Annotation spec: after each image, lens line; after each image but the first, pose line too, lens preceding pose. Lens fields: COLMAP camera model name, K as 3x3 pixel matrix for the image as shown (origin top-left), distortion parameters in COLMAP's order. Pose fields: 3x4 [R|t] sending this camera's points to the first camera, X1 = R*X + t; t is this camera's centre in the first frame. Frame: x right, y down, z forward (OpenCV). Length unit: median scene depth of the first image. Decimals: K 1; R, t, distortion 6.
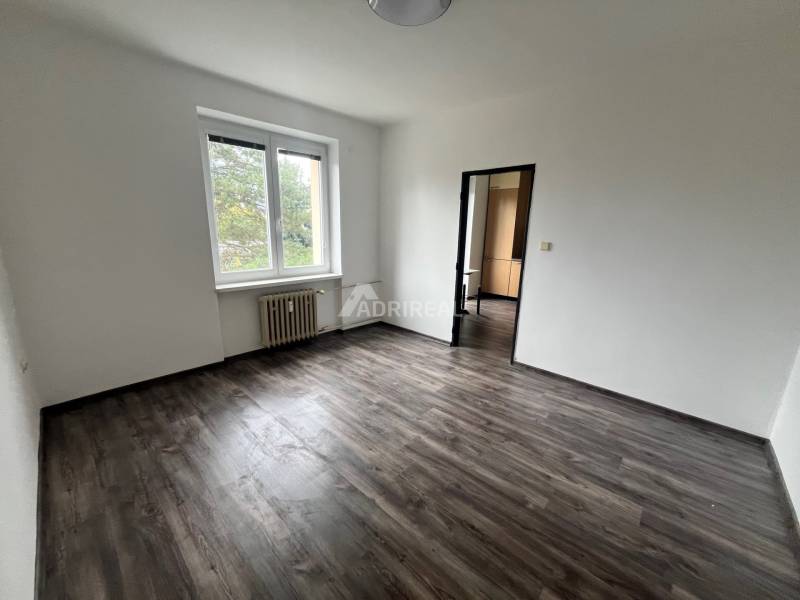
lens RADIAL K [[320.4, 0, 400.0], [0, 320.4, 300.0], [0, 0, 1]] dist [-0.001886, -0.000509]
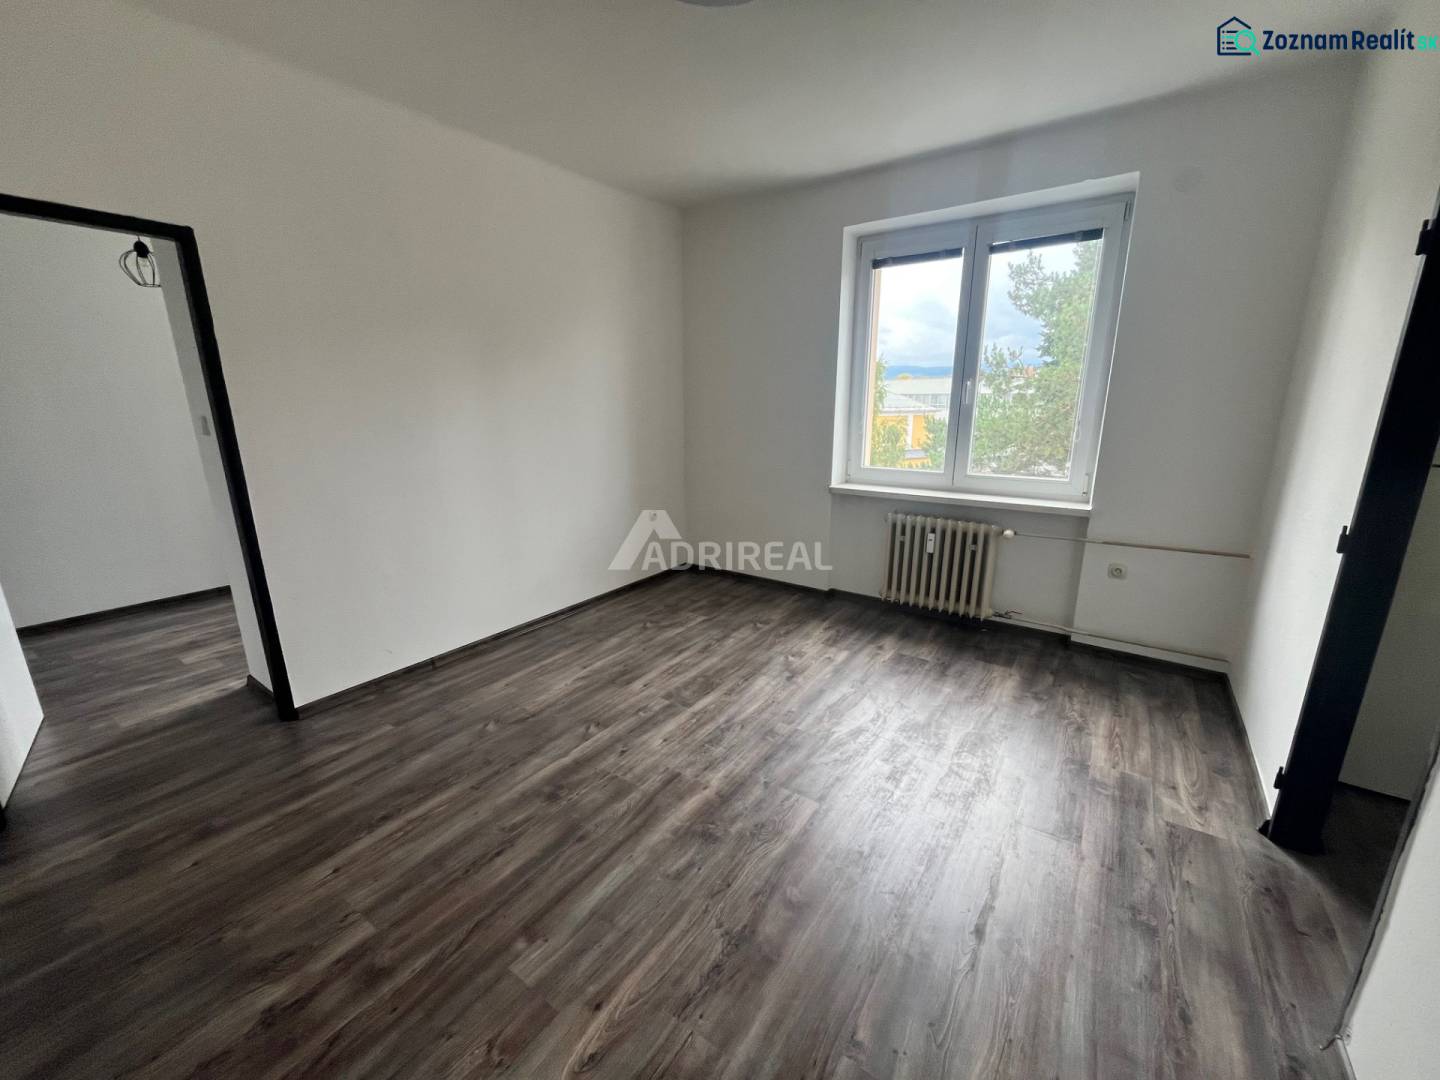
lens RADIAL K [[576.7, 0, 720.0], [0, 576.7, 540.0], [0, 0, 1]] dist [-0.001886, -0.000509]
pose [[0.142384, 0.214179, -0.966361, 0.744379], [-0.212393, 0.960178, 0.181515, -0.116777], [0.966755, 0.179404, 0.182204, 0.646516]]
